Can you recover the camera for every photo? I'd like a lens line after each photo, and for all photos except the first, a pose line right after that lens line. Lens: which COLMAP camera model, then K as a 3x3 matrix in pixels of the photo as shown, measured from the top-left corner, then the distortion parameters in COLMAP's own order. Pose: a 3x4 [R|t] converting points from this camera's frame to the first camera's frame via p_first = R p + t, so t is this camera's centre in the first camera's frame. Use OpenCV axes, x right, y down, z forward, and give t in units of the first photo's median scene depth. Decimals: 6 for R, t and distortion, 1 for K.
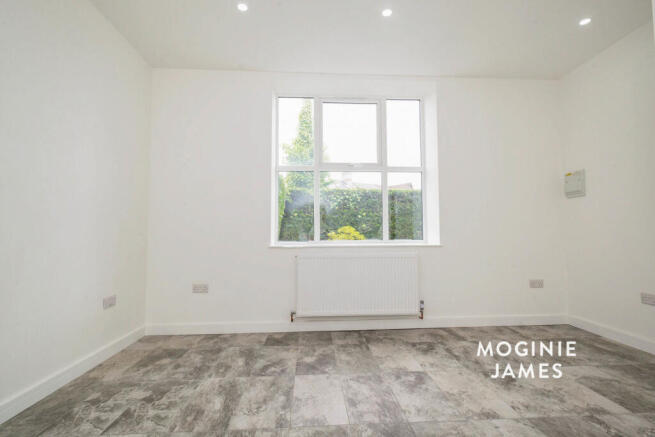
lens RADIAL K [[332.6, 0, 328.0], [0, 332.6, 235.7], [0, 0, 1]] dist [0.004696, 0.000692]
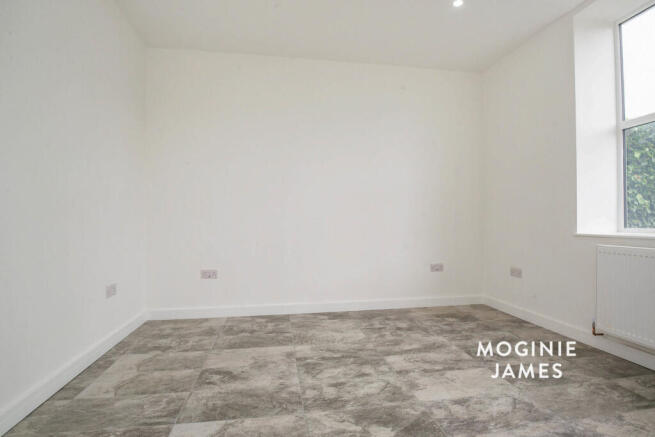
lens RADIAL K [[320.8, 0, 327.5], [0, 320.8, 218.5], [0, 0, 1]] dist [-0.003151, -0.001141]
pose [[0.111174, -0.007598, -0.993772, 0.821766], [0.001815, 0.999971, -0.007442, -0.002108], [0.993799, -0.000977, 0.111184, 0.474835]]
